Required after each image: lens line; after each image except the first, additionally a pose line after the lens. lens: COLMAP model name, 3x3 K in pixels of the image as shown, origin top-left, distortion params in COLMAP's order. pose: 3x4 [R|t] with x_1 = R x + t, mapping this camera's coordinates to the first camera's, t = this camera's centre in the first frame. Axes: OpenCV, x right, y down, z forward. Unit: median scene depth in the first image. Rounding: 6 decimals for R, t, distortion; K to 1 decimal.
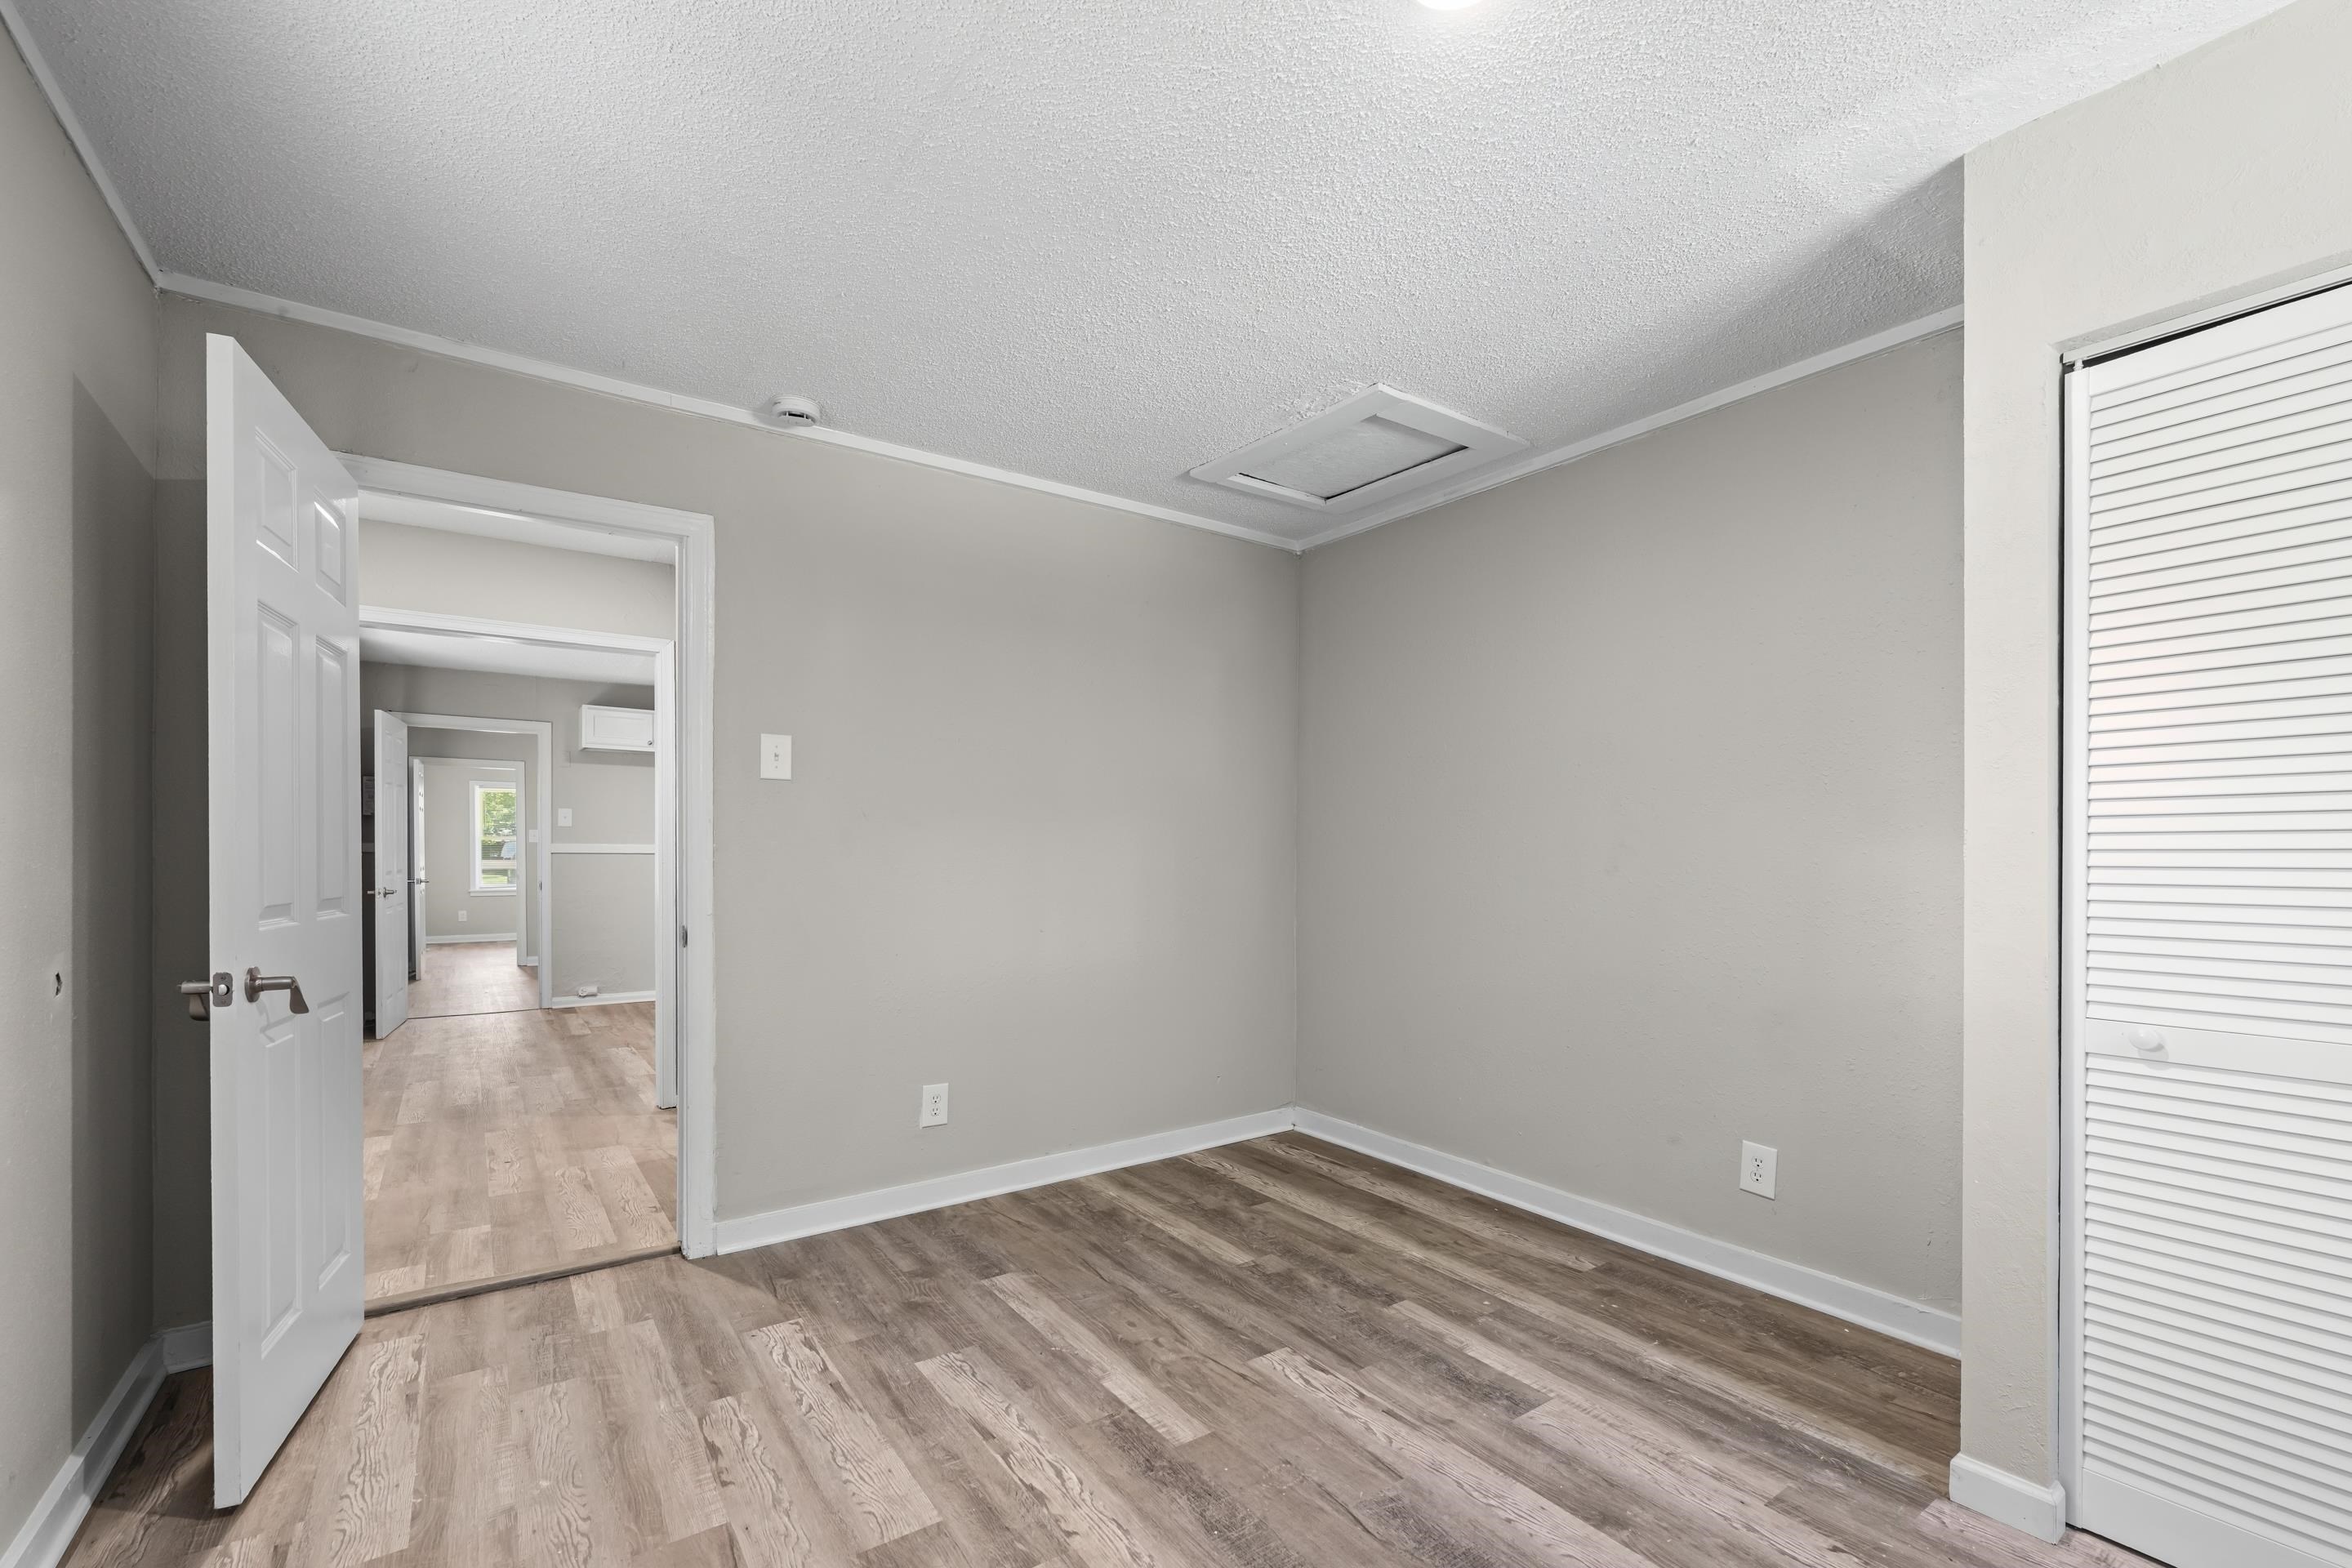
lens RADIAL K [[991.4, 0, 1143.7], [0, 991.4, 852.4], [0, 0, 1]] dist [-0.002337, -0.000013]
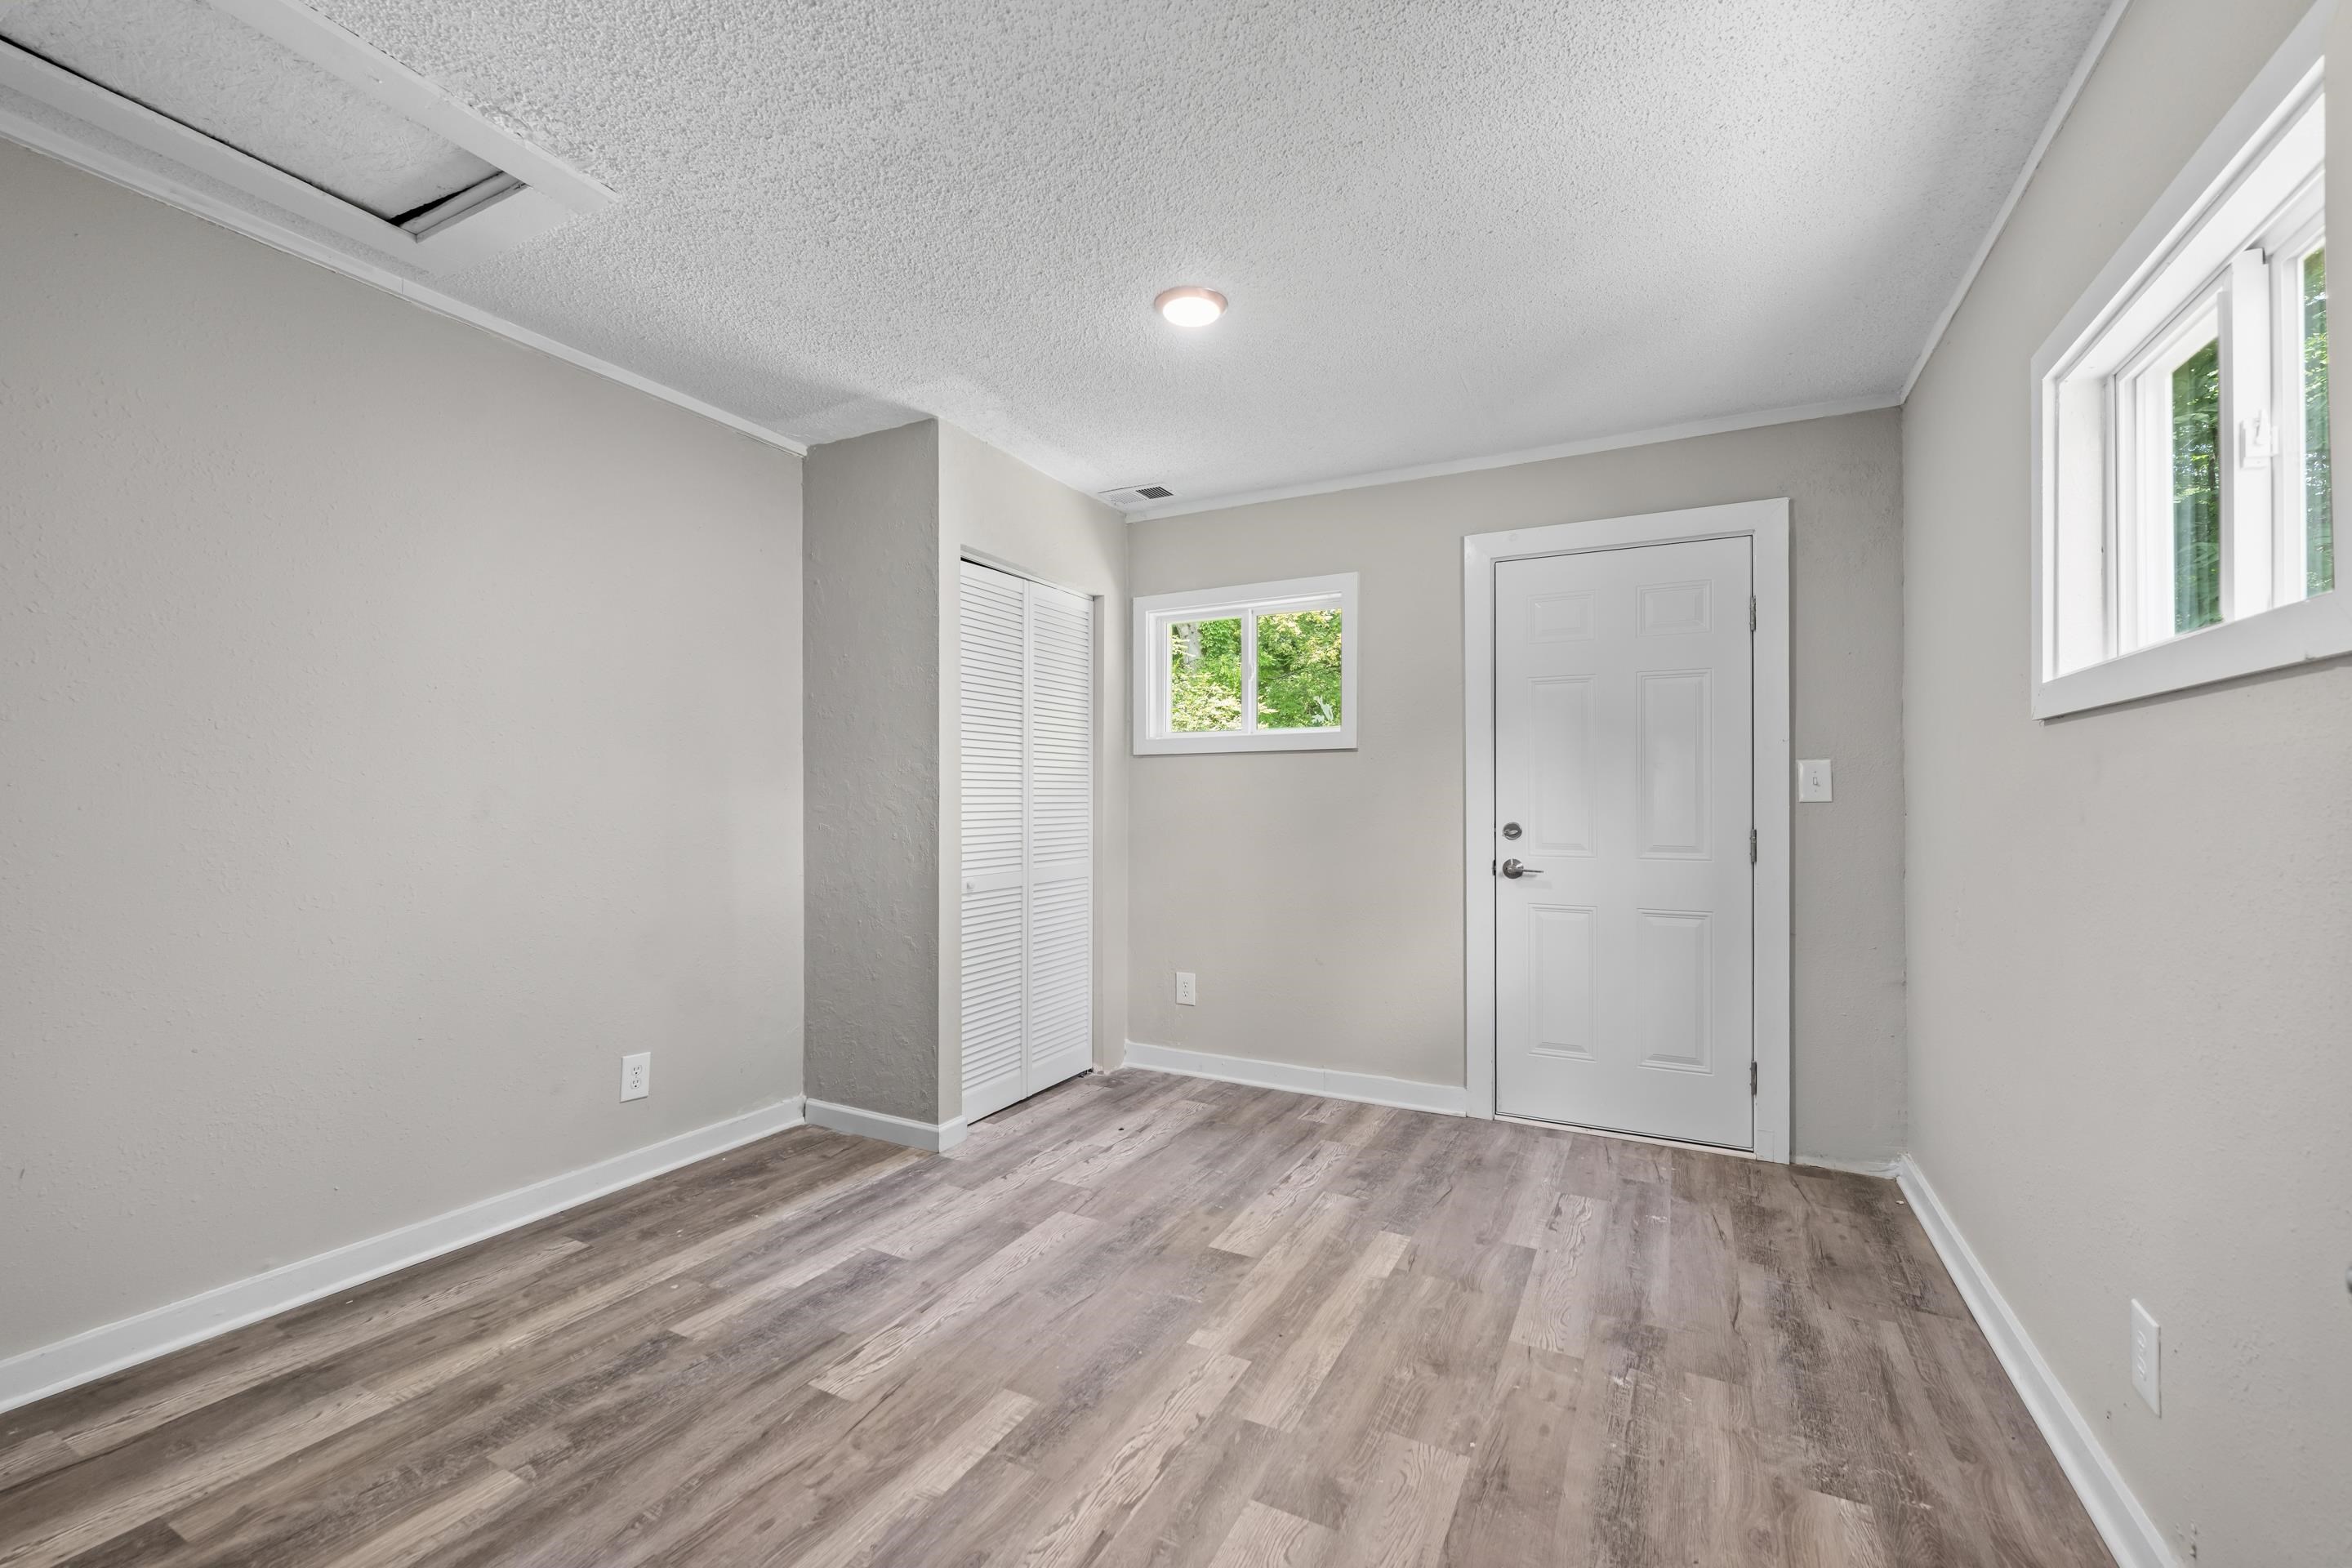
lens RADIAL K [[991.4, 0, 1173.8], [0, 991.4, 785.3], [0, 0, 1]] dist [-0.002337, -0.000013]
pose [[-0.481711, 0.004930, 0.876316, -0.671653], [-0.005379, 0.999949, -0.008583, -0.005571], [-0.876313, -0.008848, -0.481660, 1.018655]]
